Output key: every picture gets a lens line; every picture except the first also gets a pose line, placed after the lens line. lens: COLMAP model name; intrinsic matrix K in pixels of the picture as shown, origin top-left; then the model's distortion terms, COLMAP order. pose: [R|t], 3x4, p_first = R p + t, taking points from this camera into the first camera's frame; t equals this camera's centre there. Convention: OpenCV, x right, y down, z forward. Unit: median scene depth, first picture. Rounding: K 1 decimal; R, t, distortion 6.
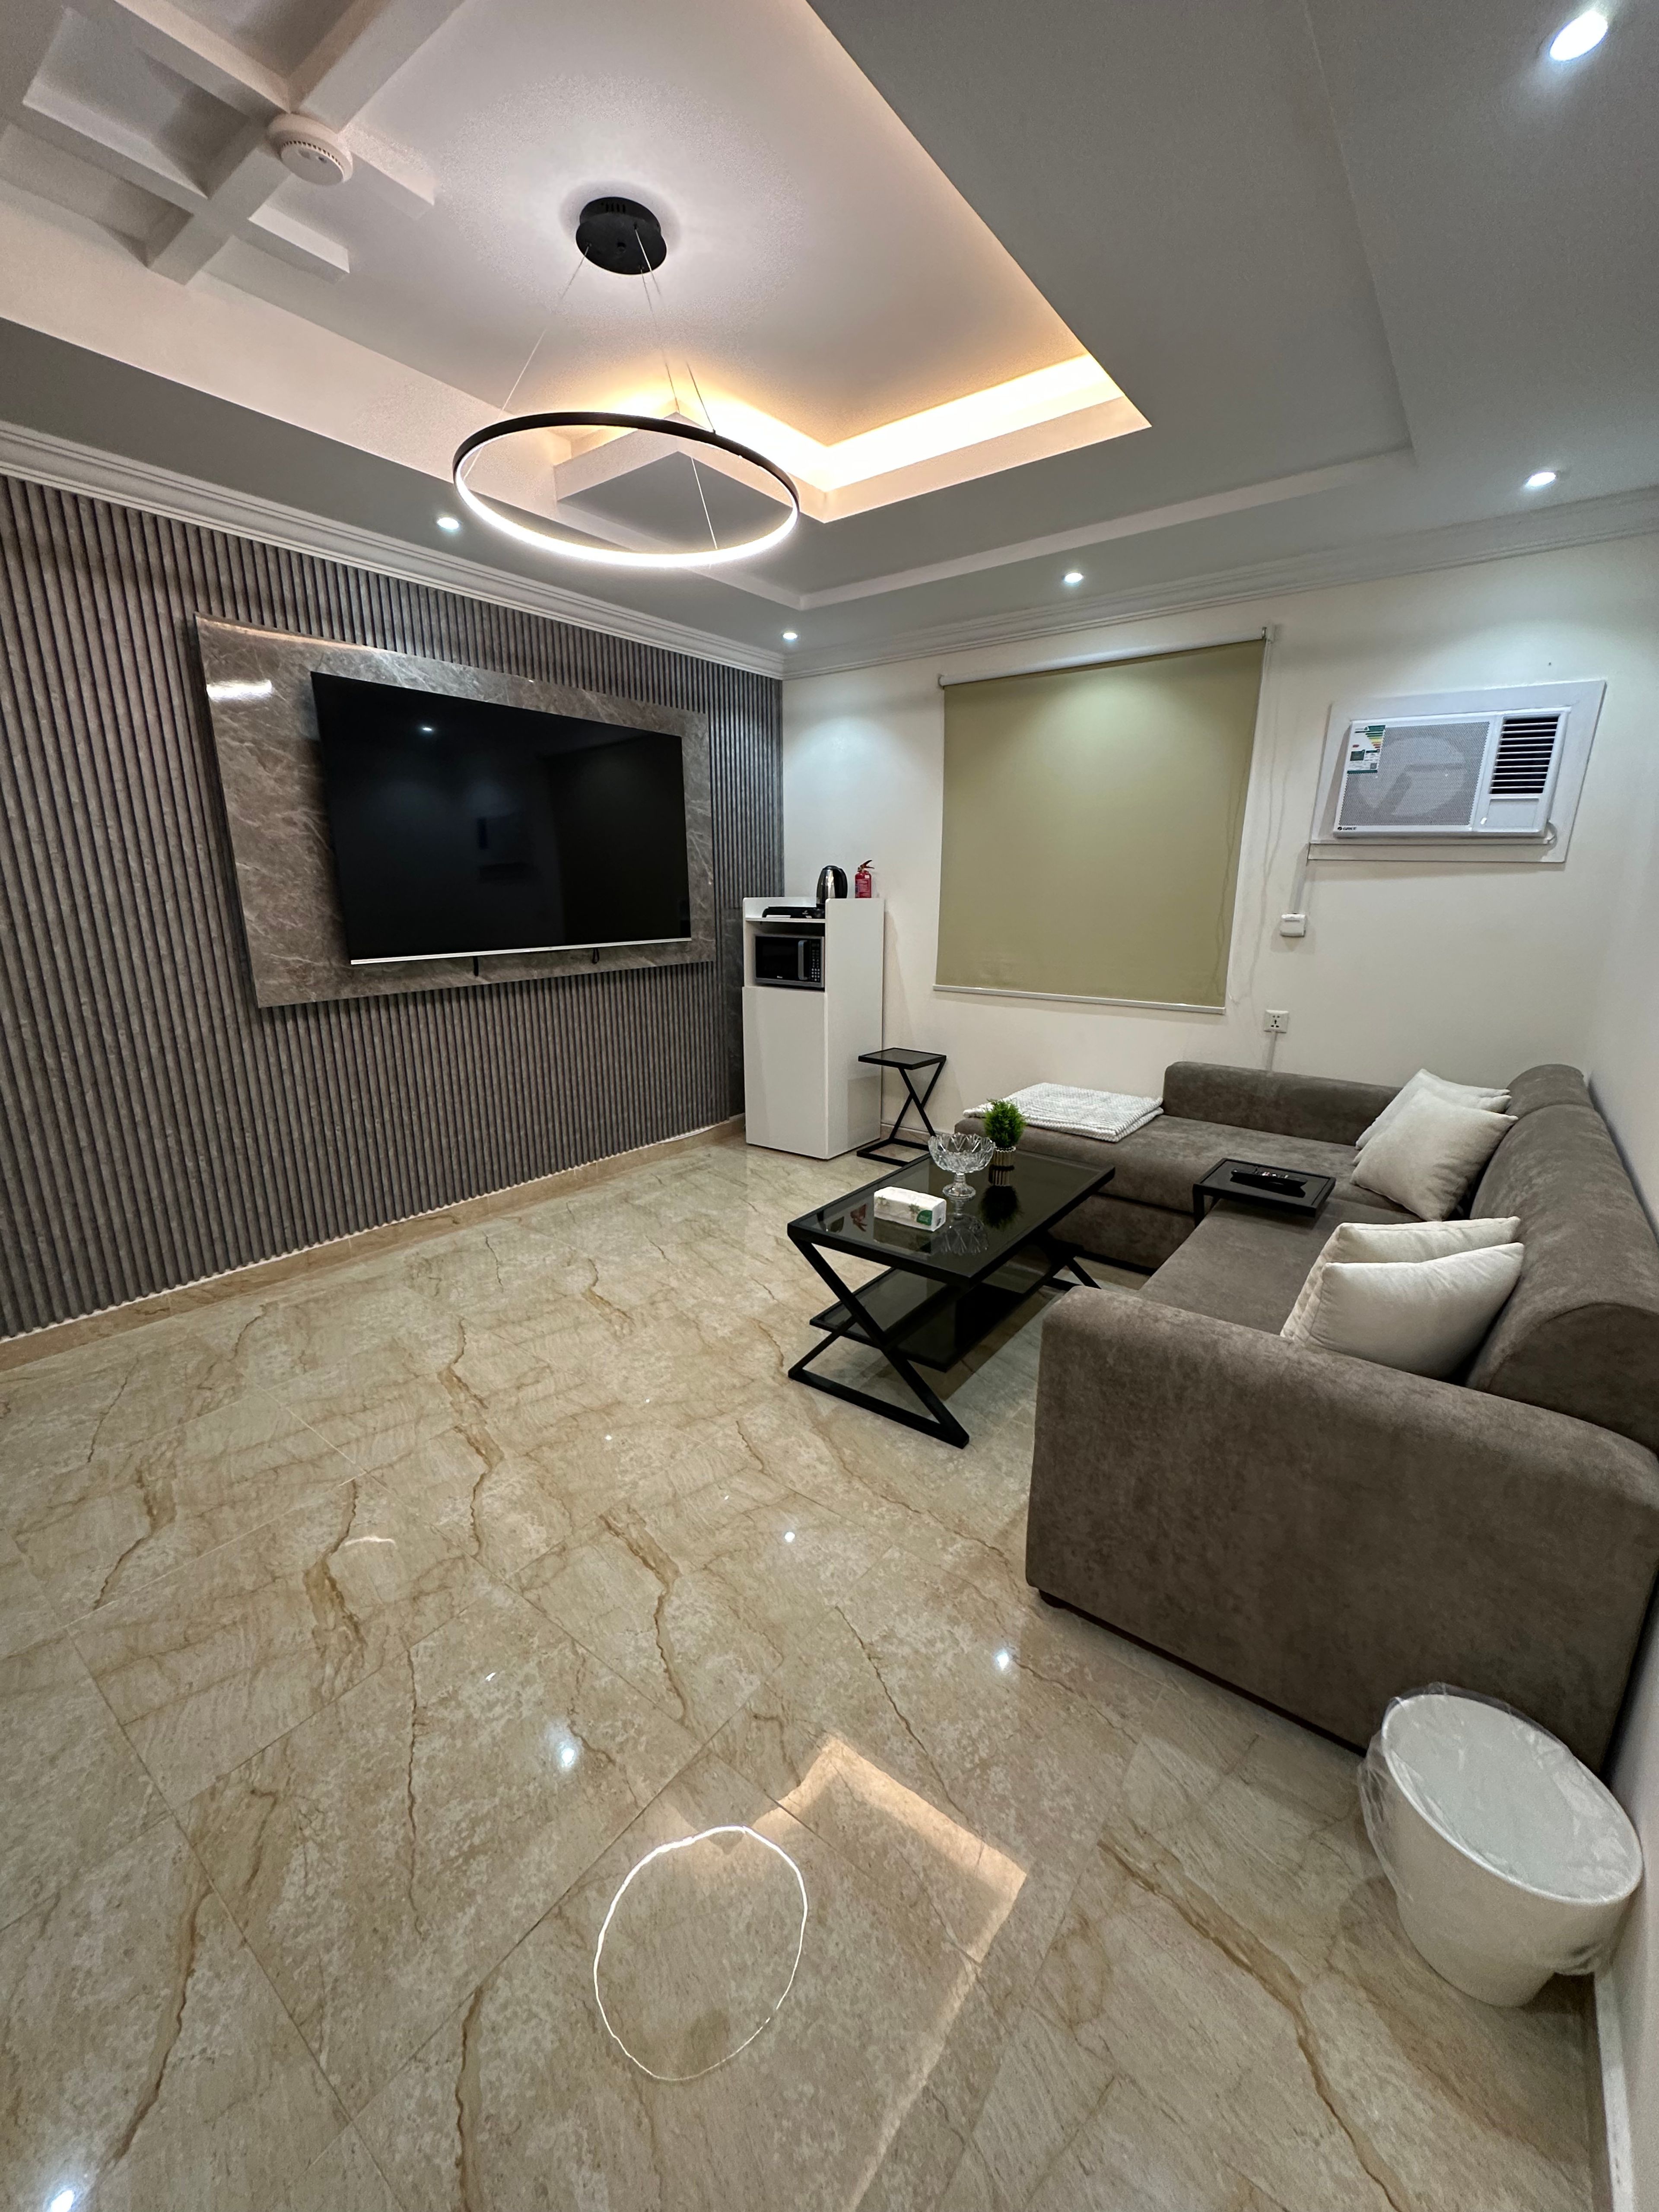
lens RADIAL K [[878.3, 0, 834.7], [0, 878.3, 1105.9], [0, 0, 1]] dist [-0.003713, 0.000726]
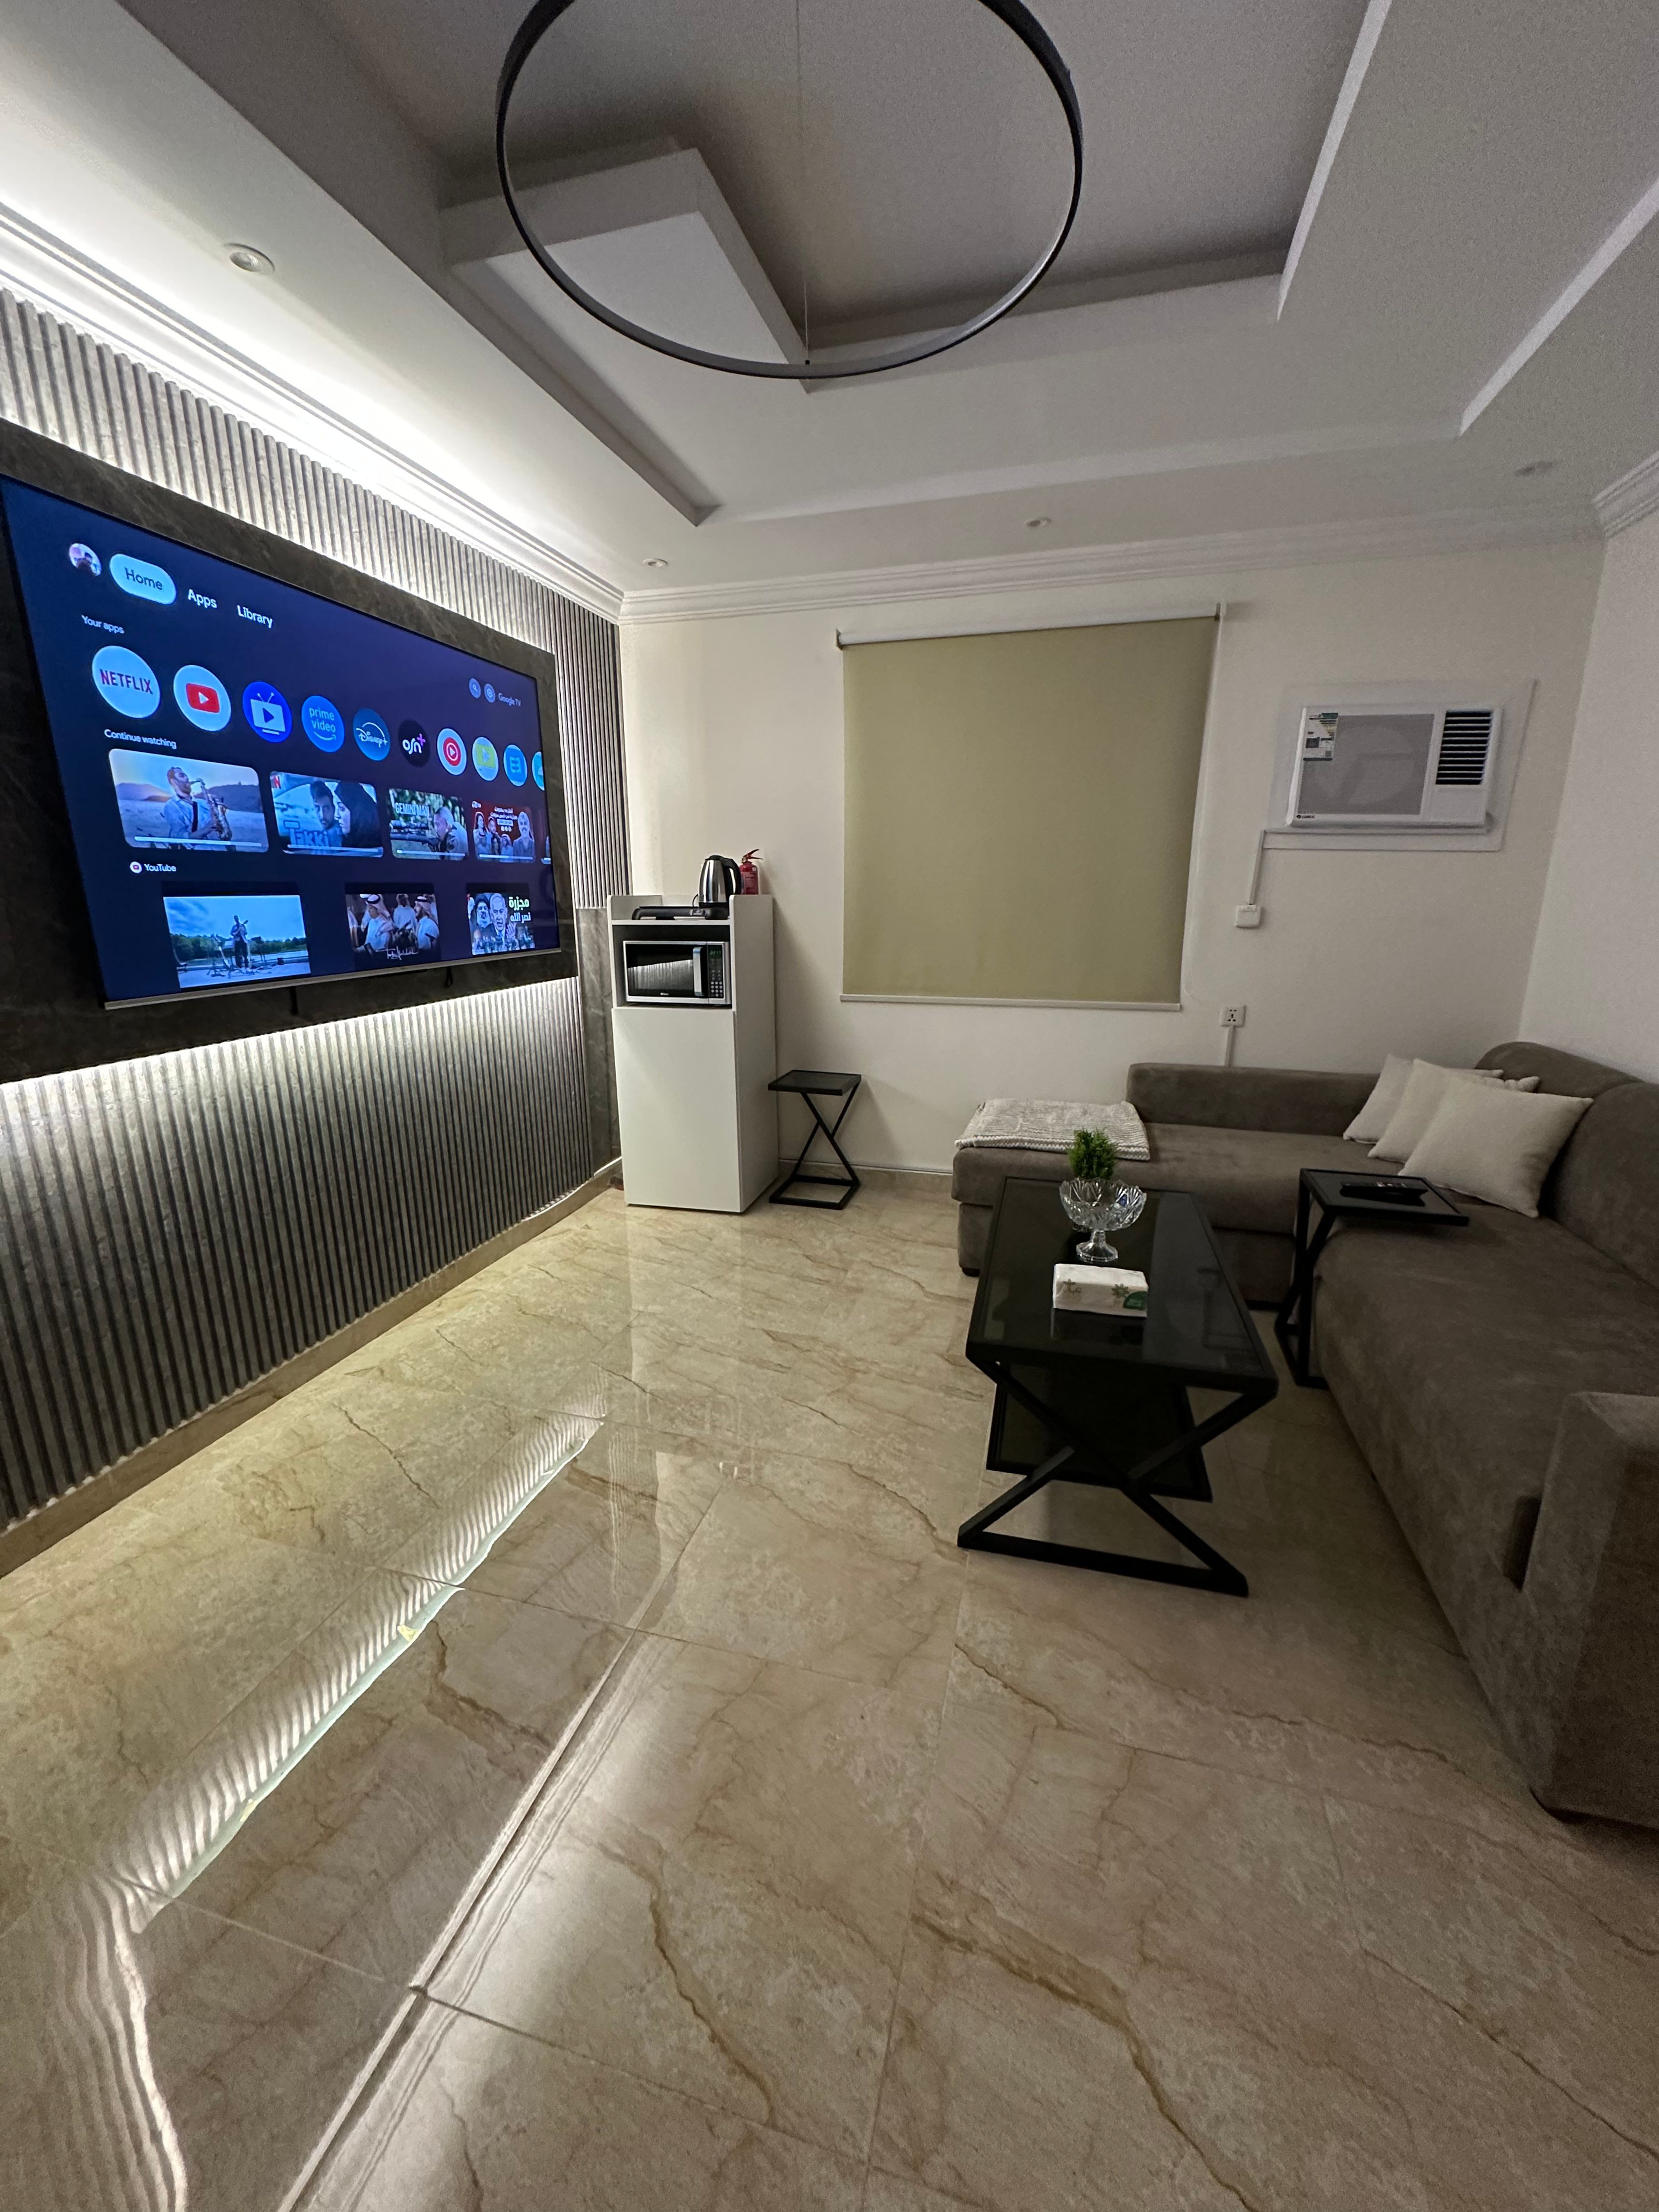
lens RADIAL K [[878.3, 0, 832.5], [0, 878.3, 1103.4], [0, 0, 1]] dist [-0.003713, 0.000726]
pose [[0.930670, -0.092291, 0.354029, -0.326722], [0.094540, 0.995461, 0.010978, -0.063846], [-0.353435, 0.023253, 0.935170, 0.309533]]
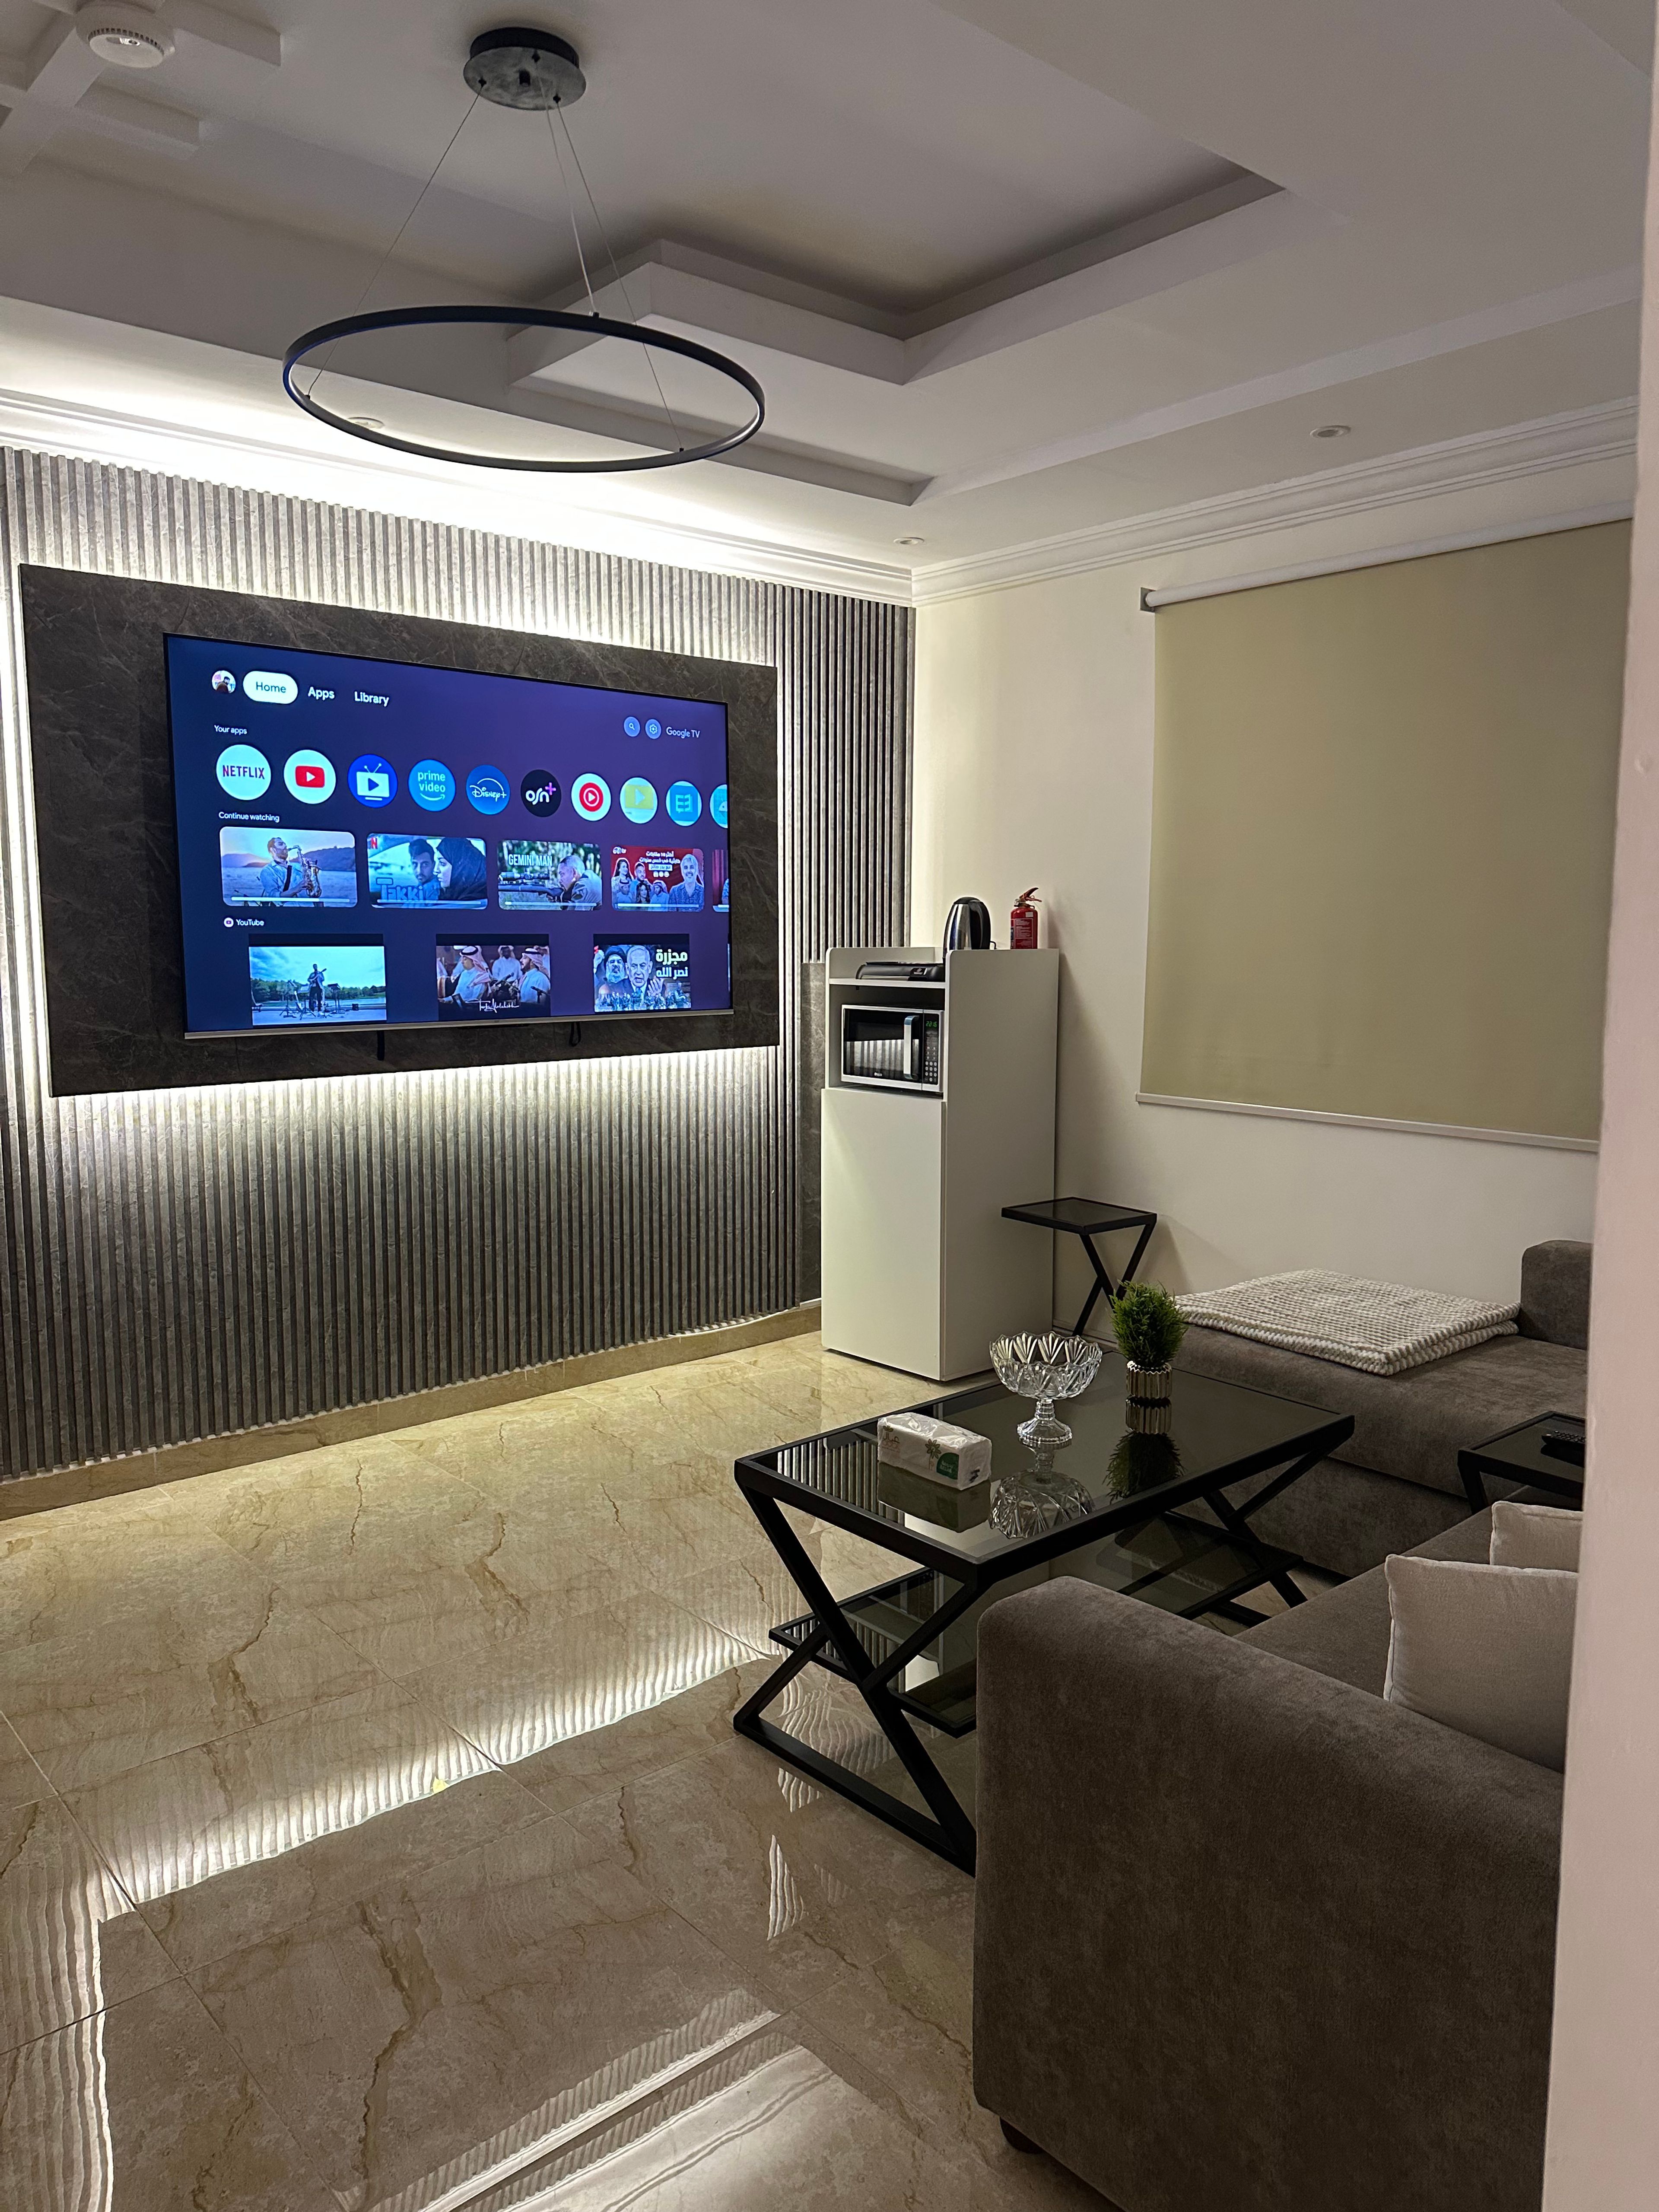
lens RADIAL K [[1539.0, 0, 835.6], [0, 1539.0, 1101.6], [0, 0, 1]] dist [0.083060, -0.090505]
pose [[0.978811, 0.025340, -0.203193, 0.195705], [-0.051717, 0.990735, -0.125575, 0.013251], [0.198128, 0.133423, 0.971053, -0.071683]]
